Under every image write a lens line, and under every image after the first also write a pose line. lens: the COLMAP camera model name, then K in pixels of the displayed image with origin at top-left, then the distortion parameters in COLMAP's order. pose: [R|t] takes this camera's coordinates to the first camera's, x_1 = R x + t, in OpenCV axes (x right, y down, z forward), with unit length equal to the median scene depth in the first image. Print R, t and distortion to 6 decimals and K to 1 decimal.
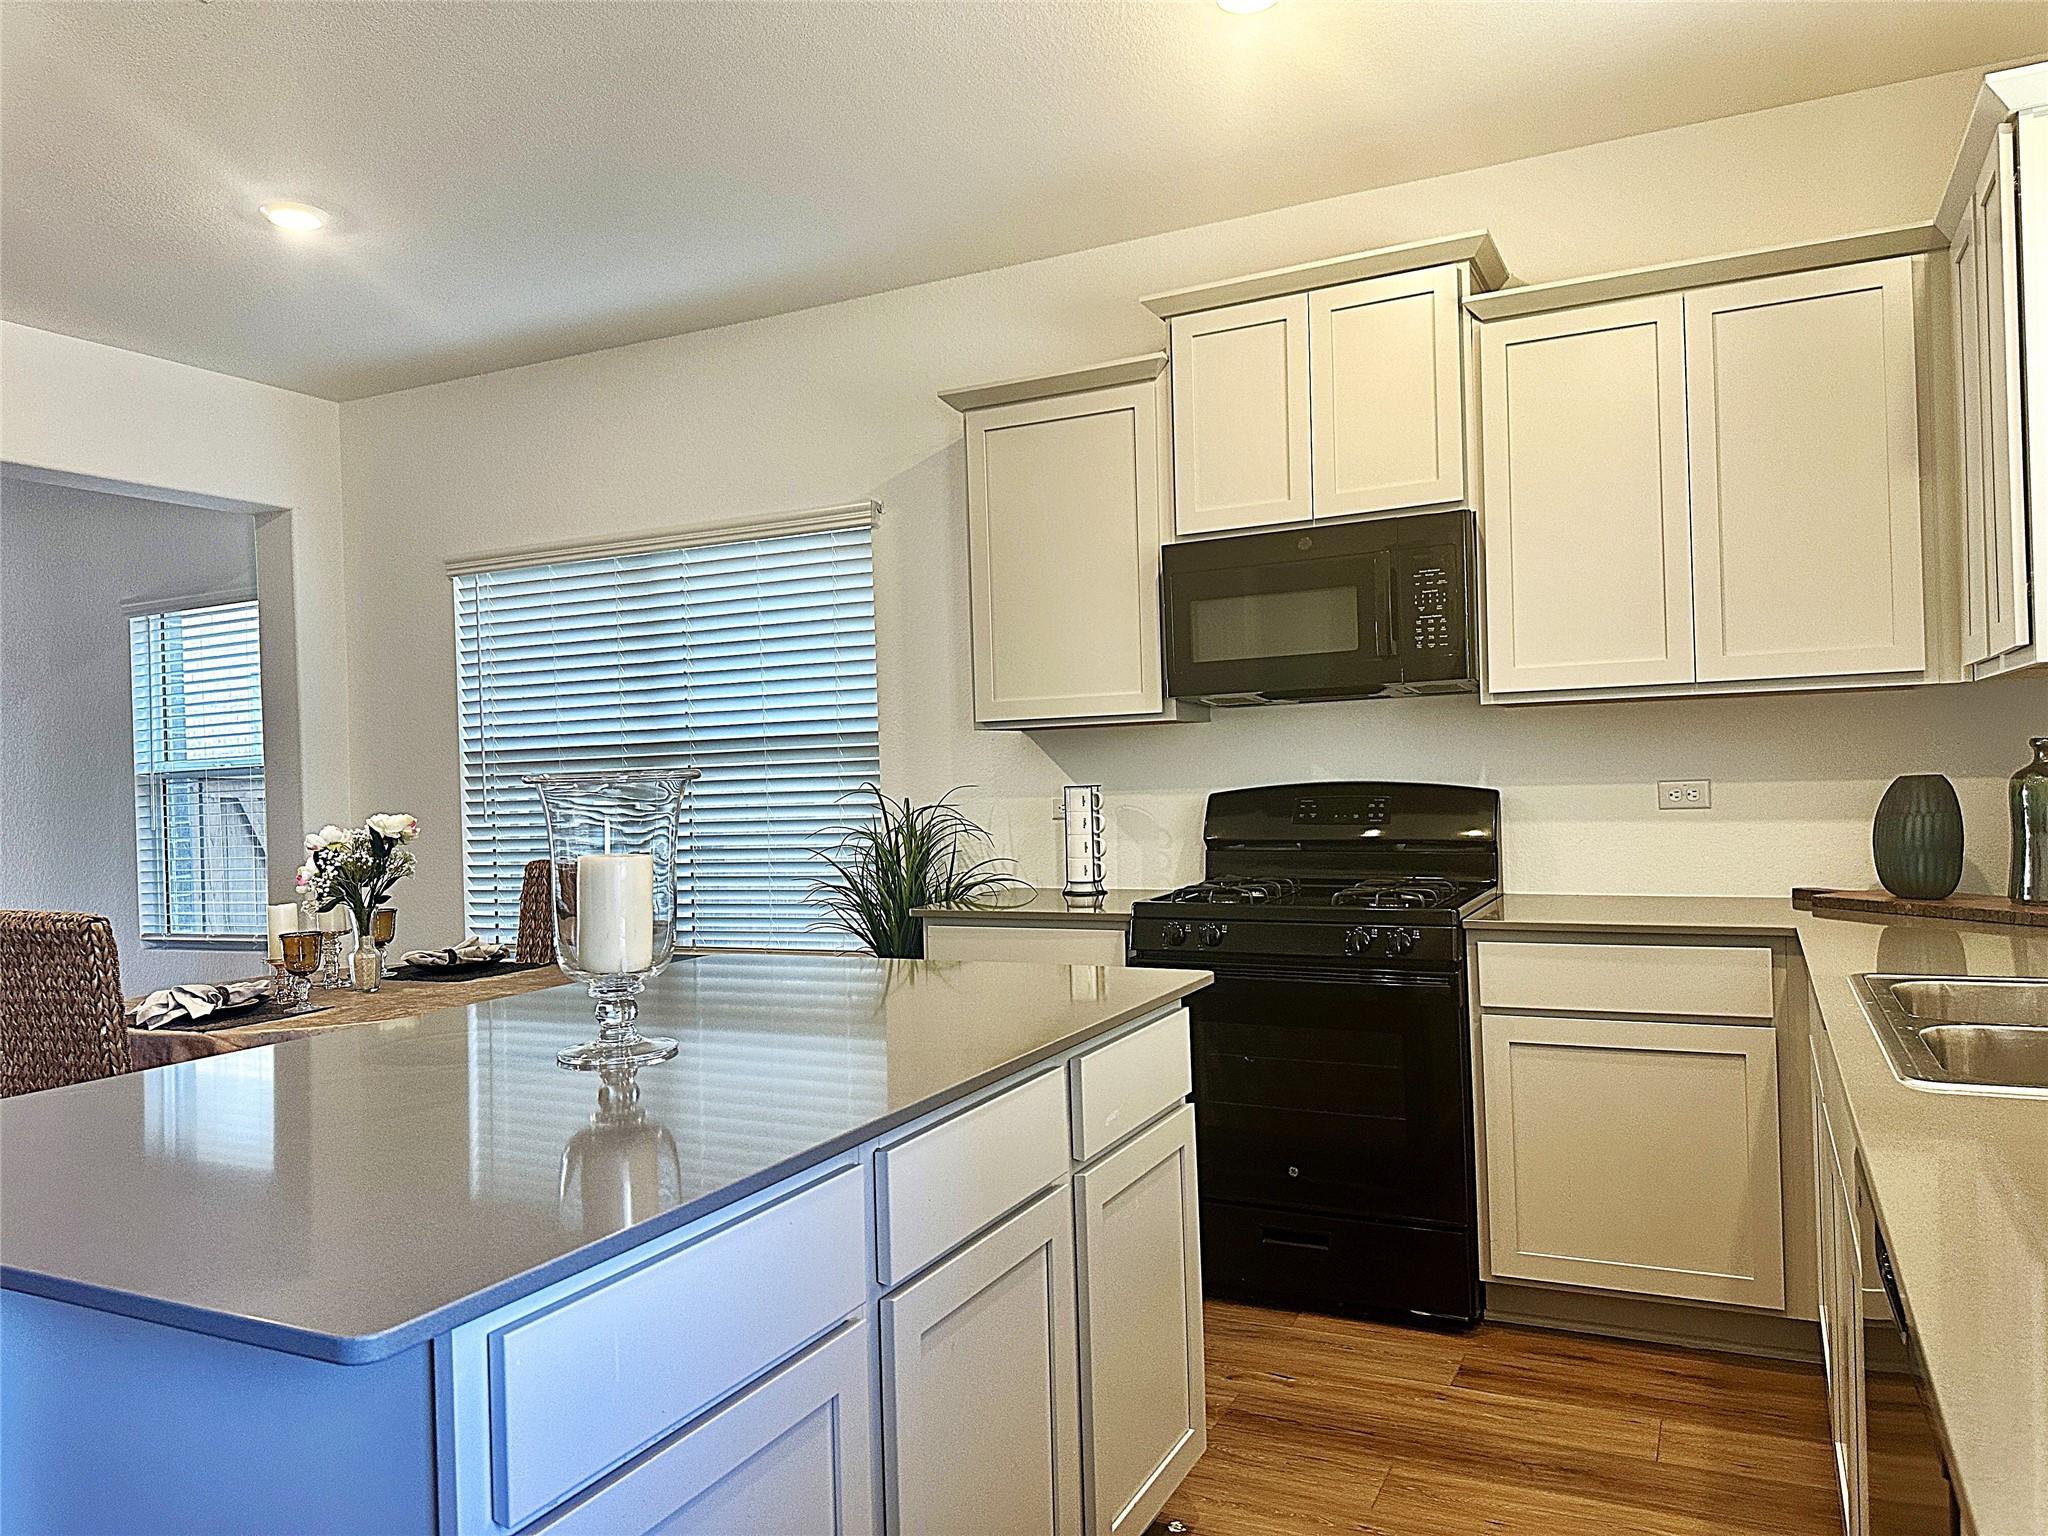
lens RADIAL K [[1451.6, 0, 1030.8], [0, 1451.6, 752.9], [0, 0, 1]] dist [0.095131, -0.125165]
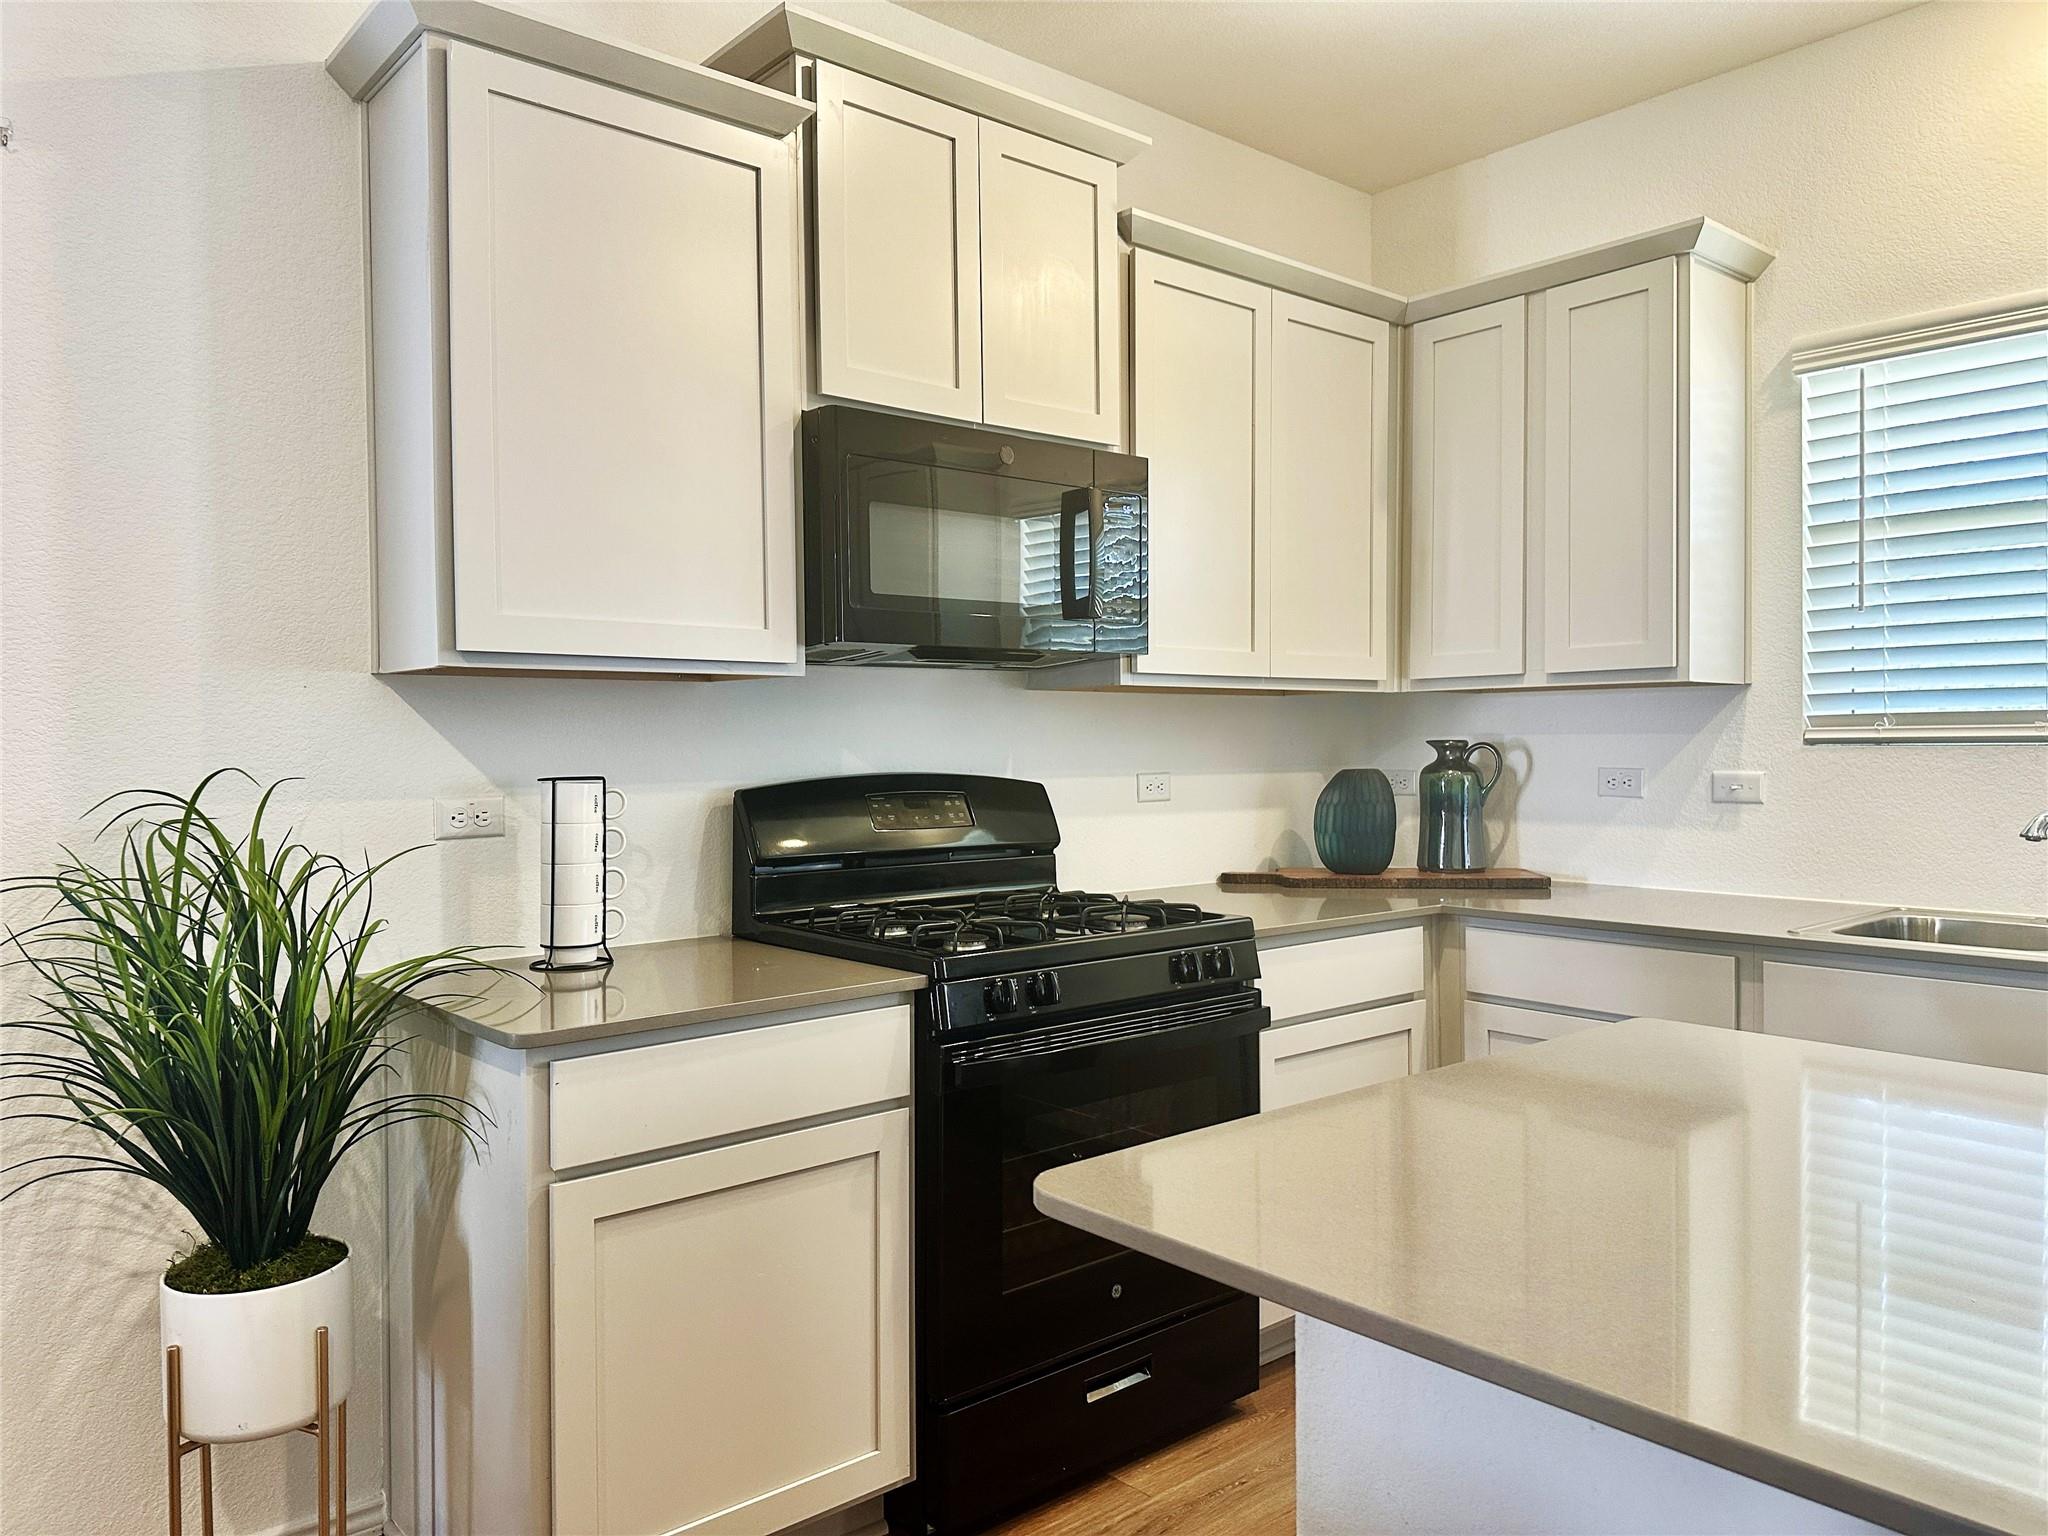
lens RADIAL K [[1451.6, 0, 1030.8], [0, 1451.6, 752.9], [0, 0, 1]] dist [0.095131, -0.125165]
pose [[0.378209, 0.017799, 0.925549, -0.536785], [-0.017748, 0.999771, -0.011974, 0.020037], [-0.925550, -0.011898, 0.378438, 0.759680]]
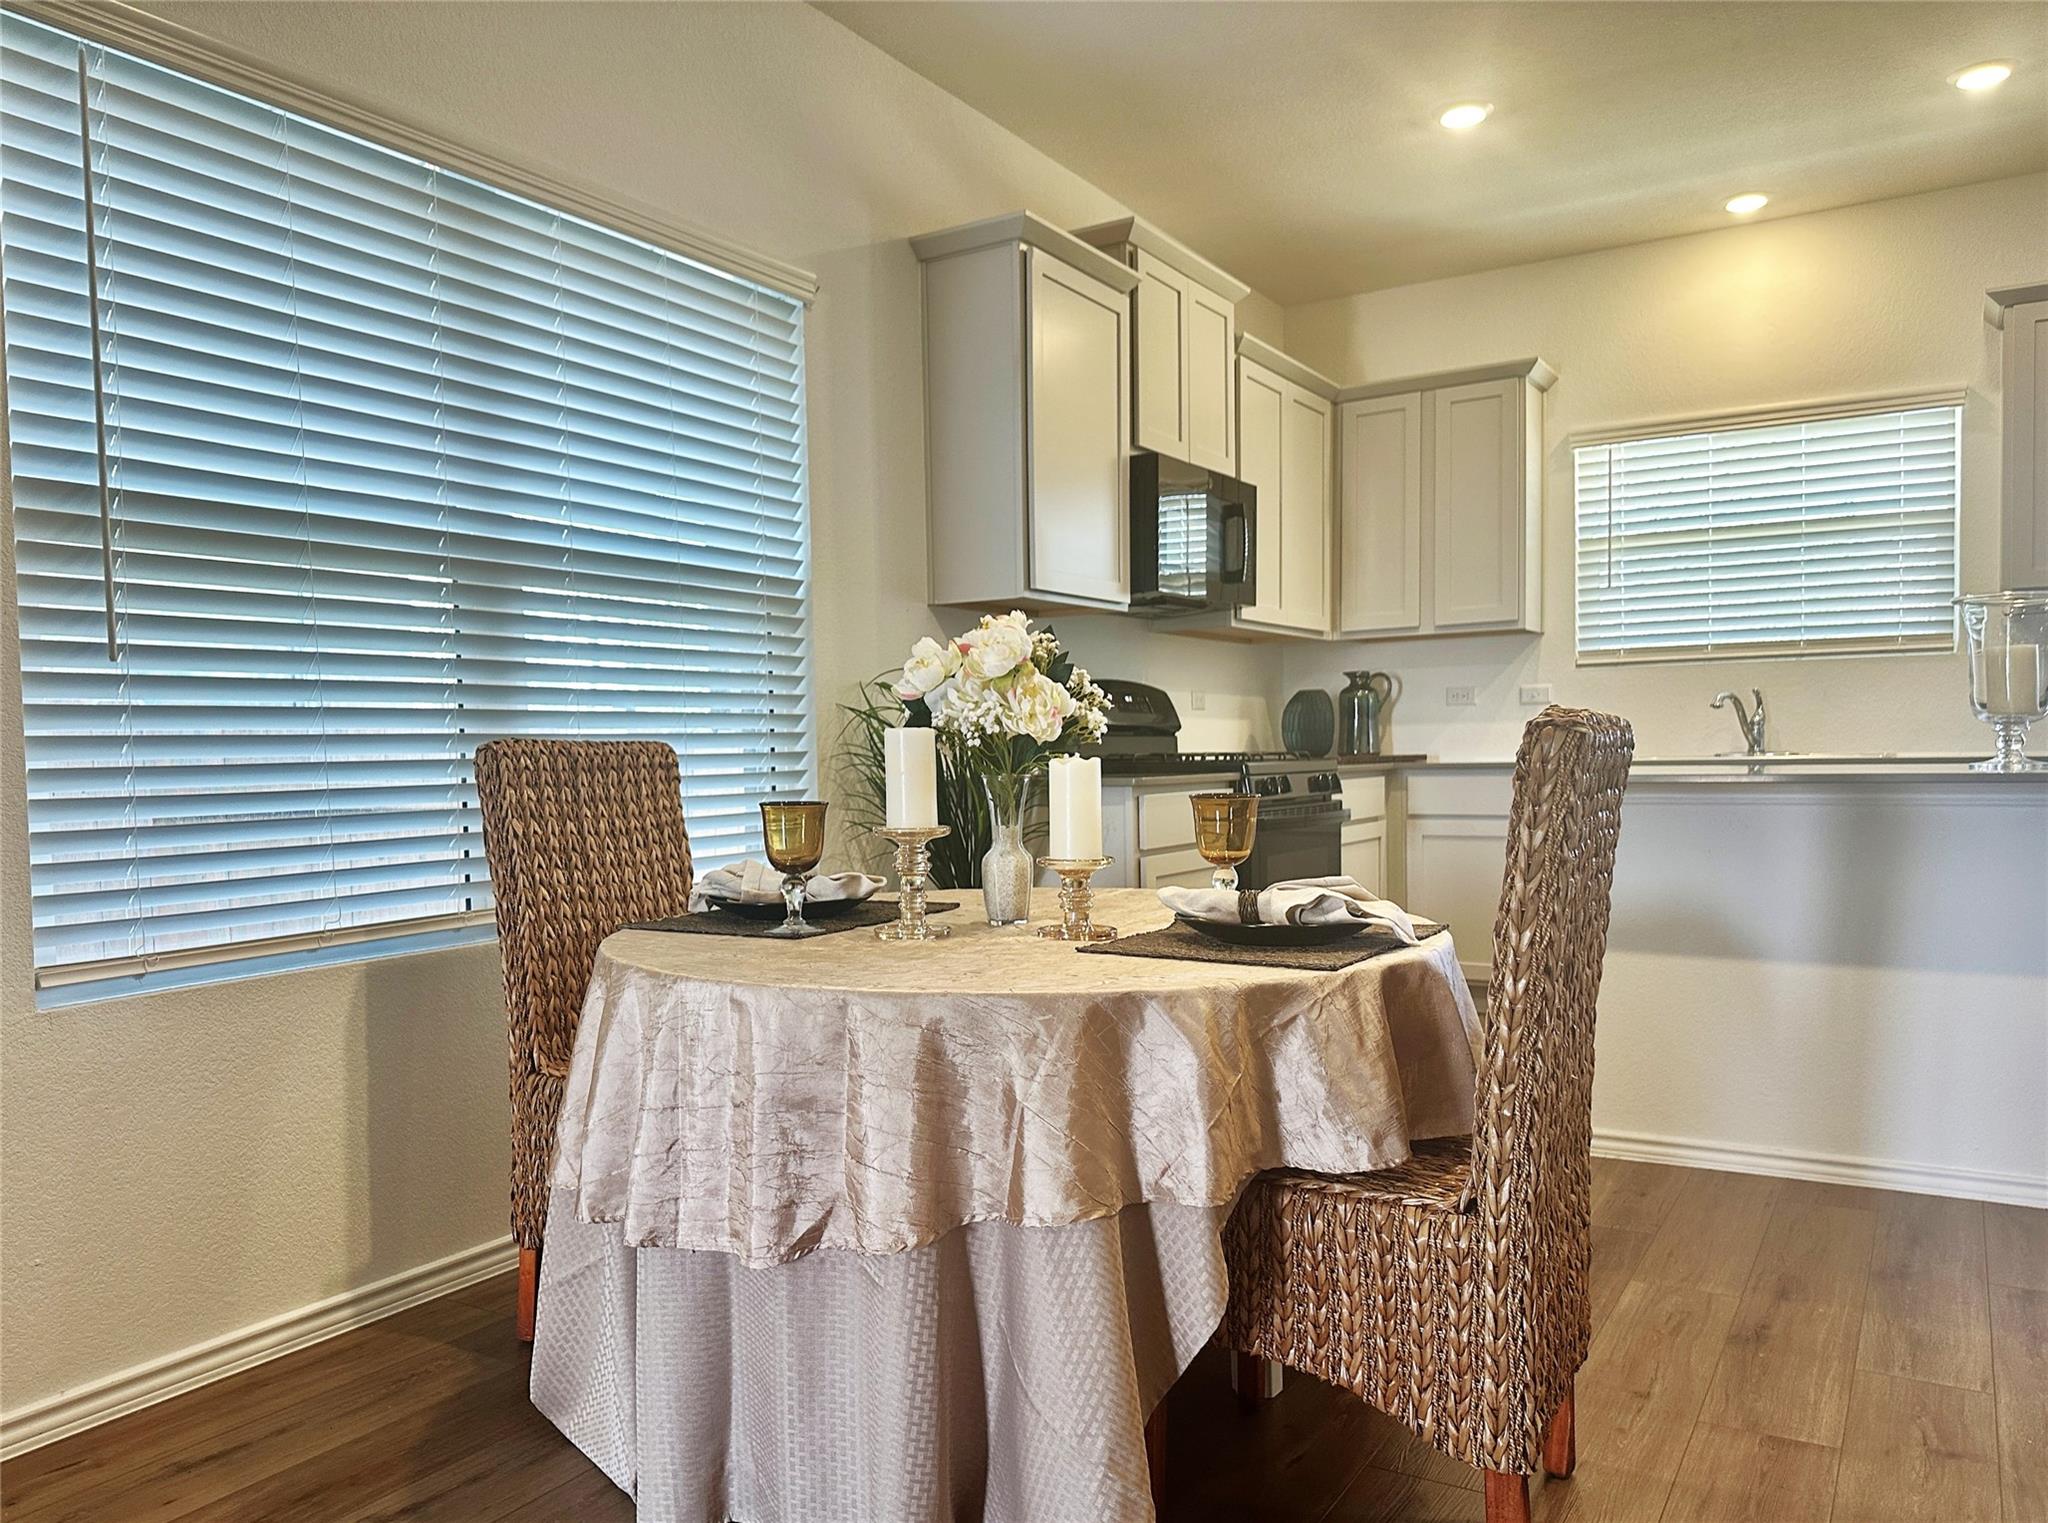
lens RADIAL K [[1444.2, 0, 1022.3], [0, 1444.2, 794.3], [0, 0, 1]] dist [0.070924, -0.000944]
pose [[0.101117, -0.013422, 0.994784, -1.151607], [-0.001382, 0.999906, 0.013632, 0.115207], [-0.994874, -0.002754, 0.101089, 1.112056]]
